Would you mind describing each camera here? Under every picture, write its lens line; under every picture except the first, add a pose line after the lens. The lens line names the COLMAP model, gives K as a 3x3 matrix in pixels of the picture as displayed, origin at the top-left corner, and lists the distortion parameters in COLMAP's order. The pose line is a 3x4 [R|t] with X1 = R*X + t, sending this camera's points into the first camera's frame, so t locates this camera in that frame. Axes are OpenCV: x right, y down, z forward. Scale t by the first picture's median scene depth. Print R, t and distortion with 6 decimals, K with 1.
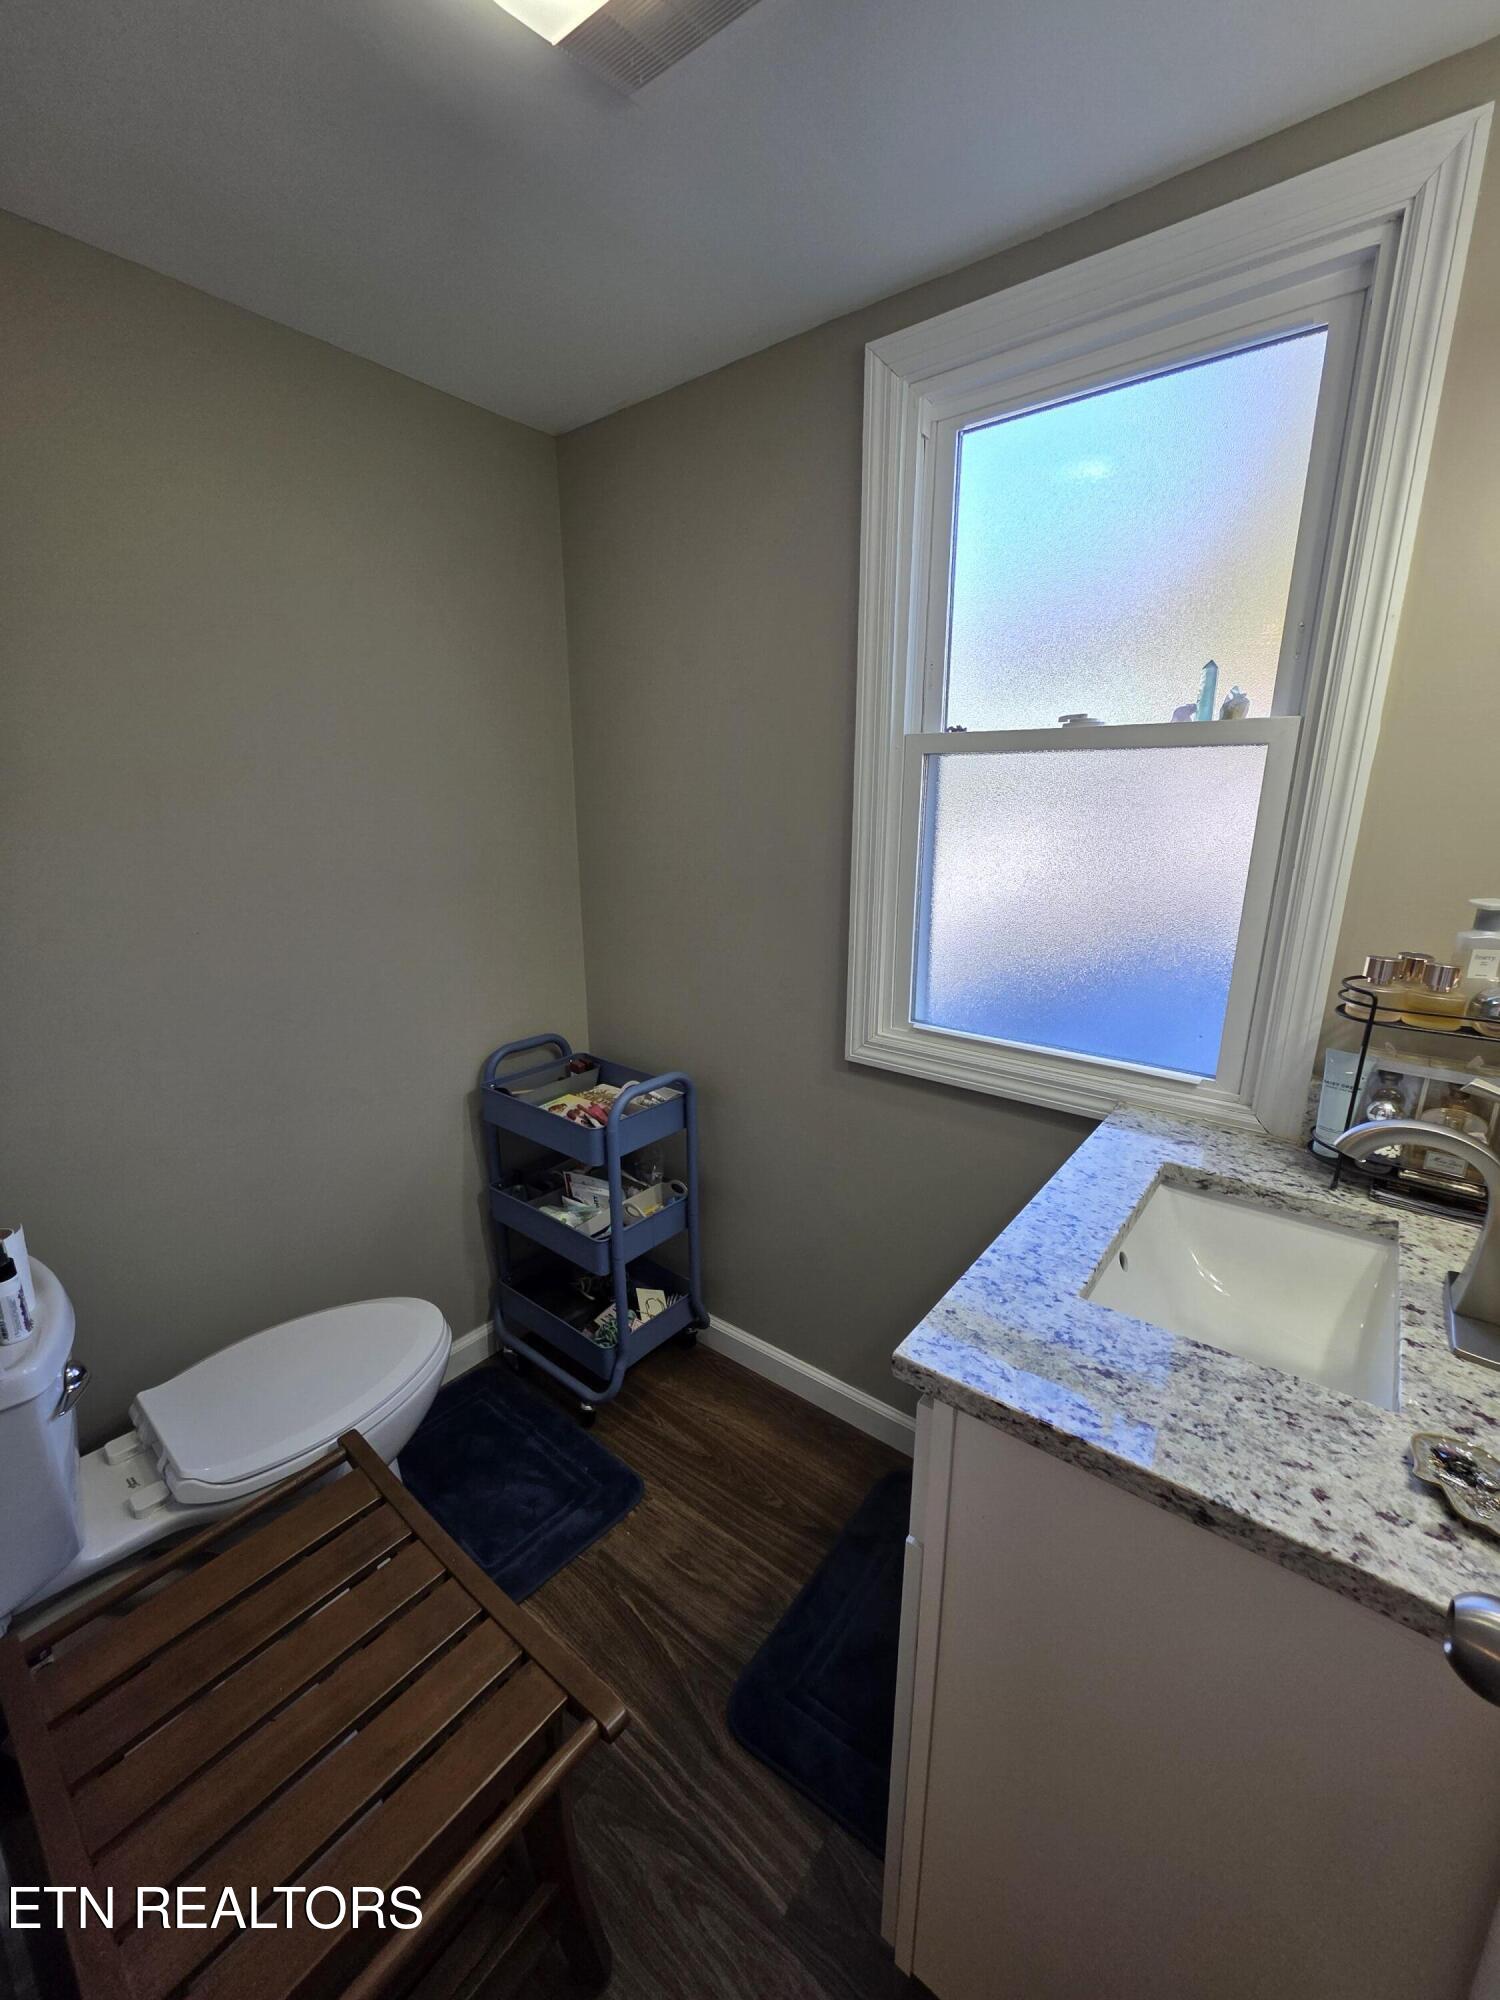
lens RADIAL K [[803.5, 0, 756.7], [0, 803.5, 1005.6], [0, 0, 1]] dist [-0.006123, 0.001374]
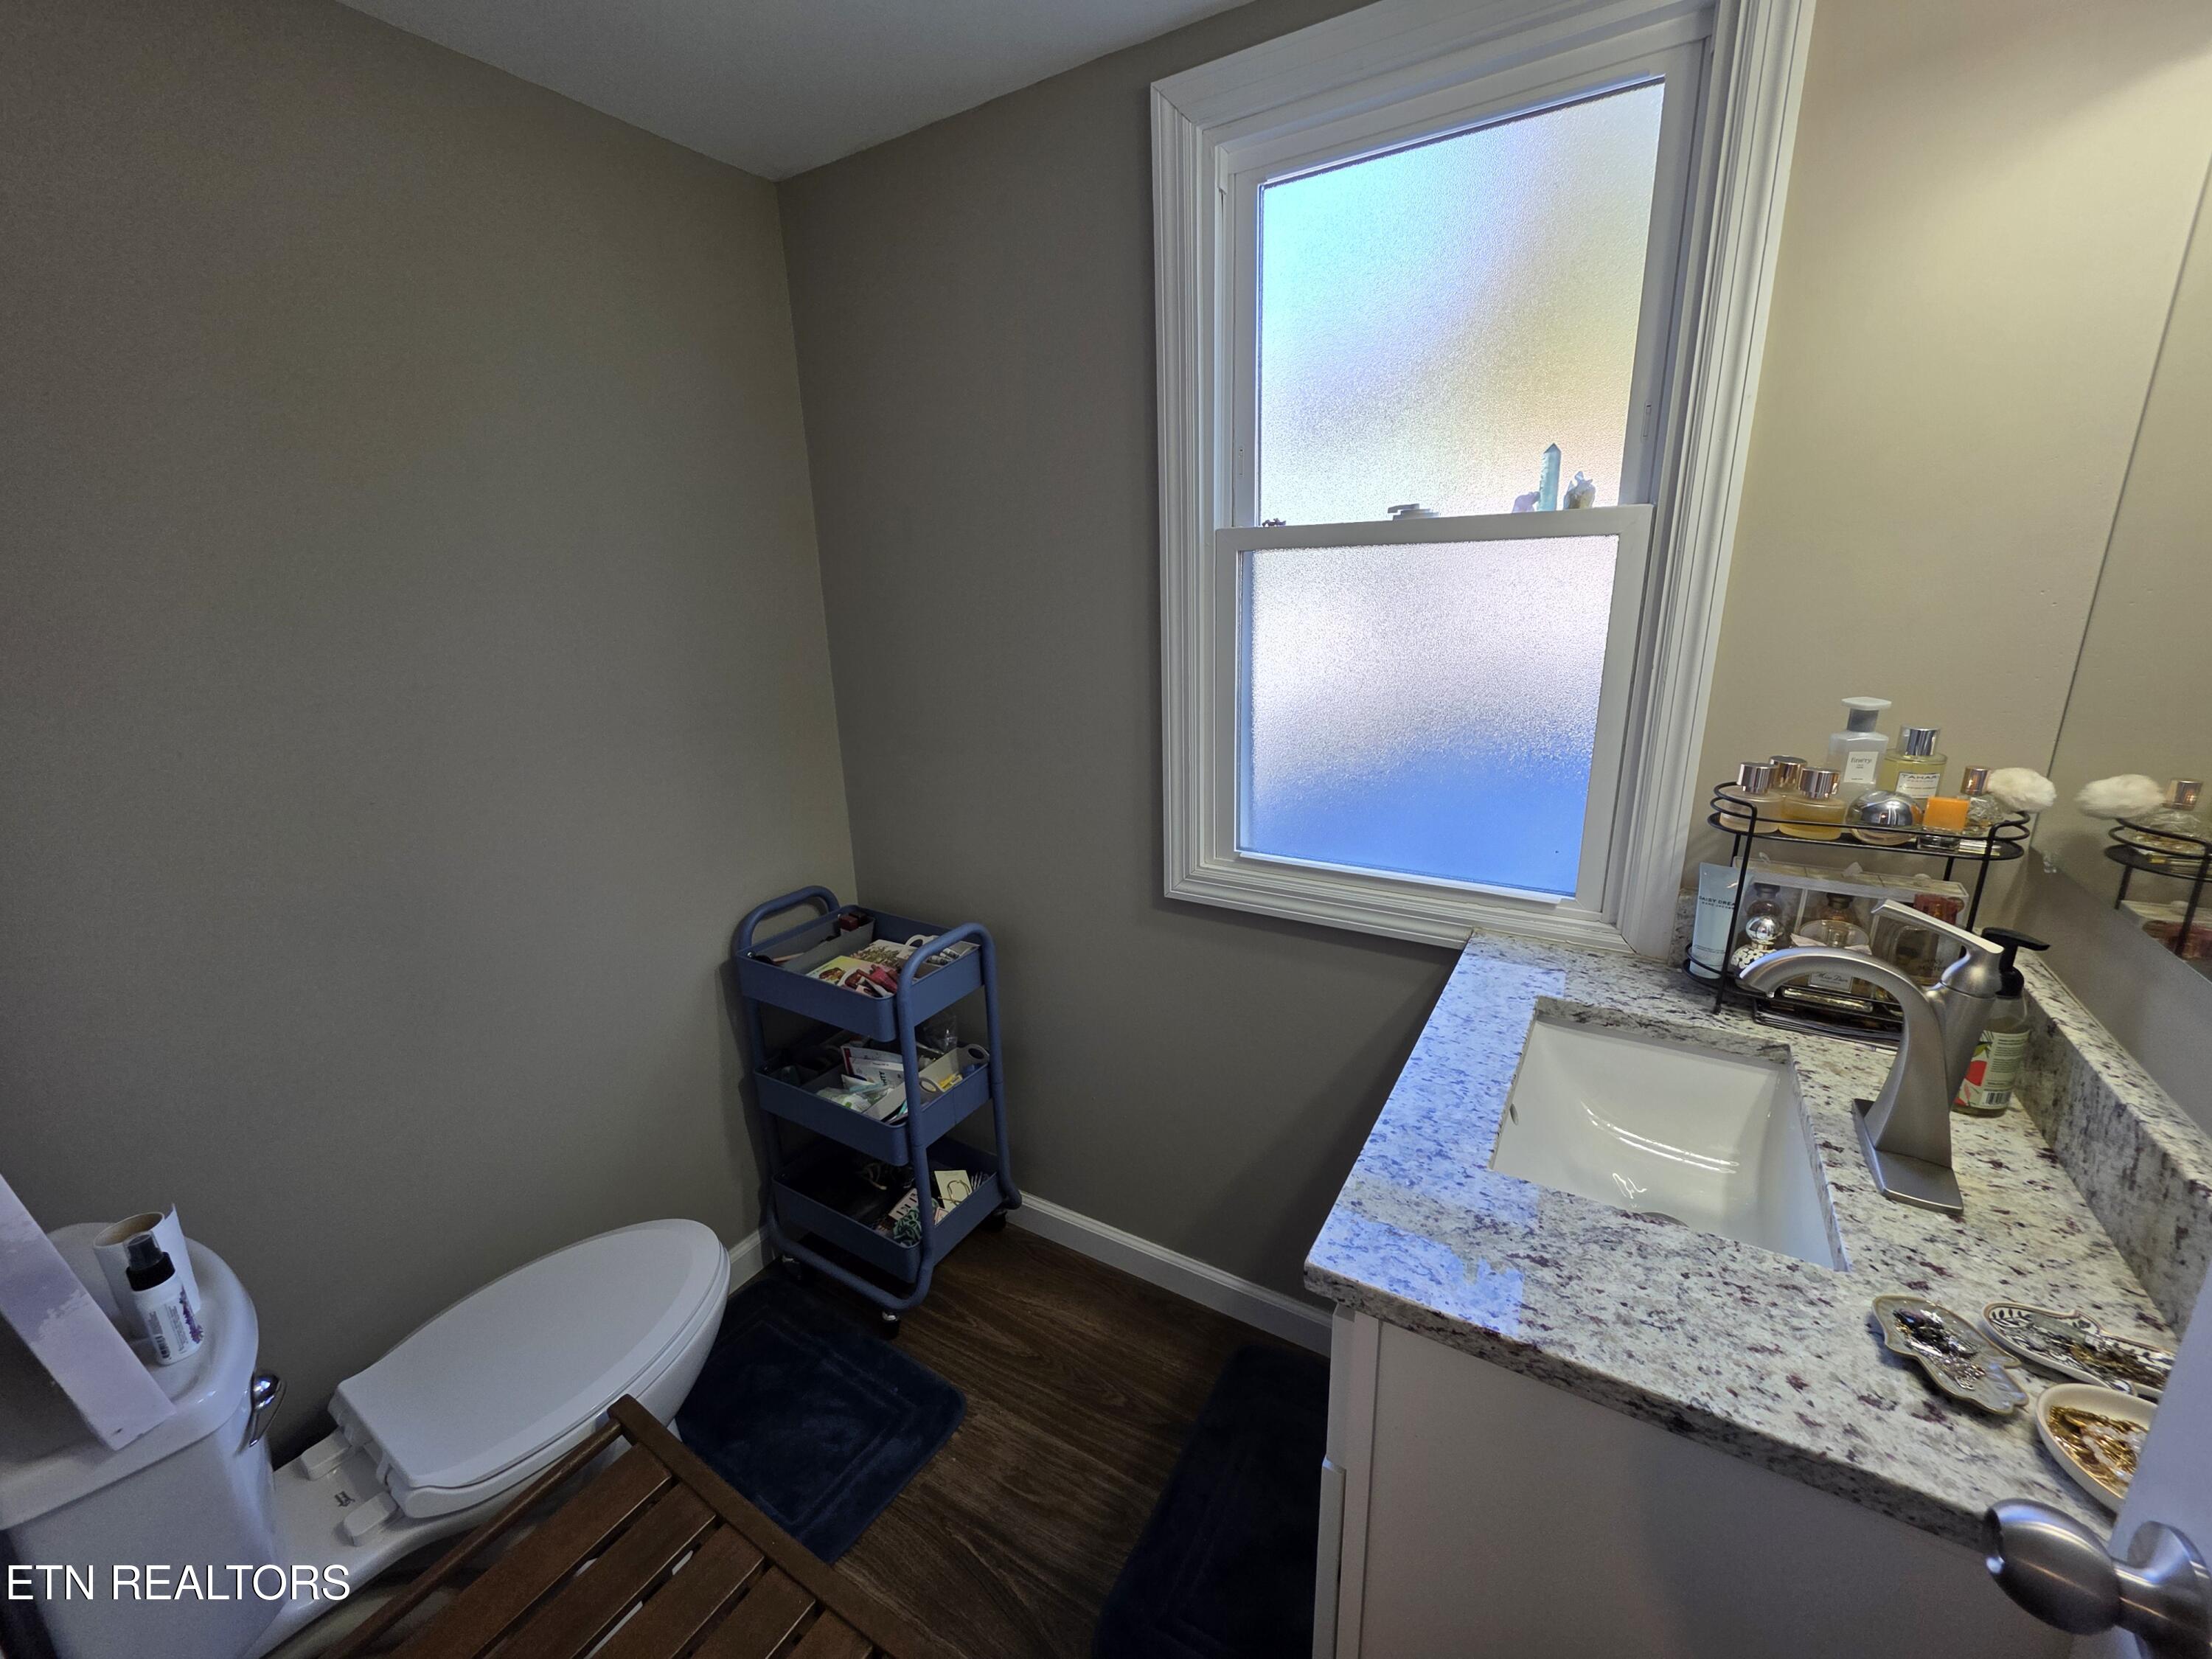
lens RADIAL K [[888.6, 0, 1099.9], [0, 888.6, 820.7], [0, 0, 1]] dist [-0.006123, 0.001374]
pose [[0.992330, -0.062703, 0.106530, -0.081485], [0.061310, 0.997986, 0.016306, -0.050441], [-0.107338, -0.009649, 0.994176, 0.045853]]
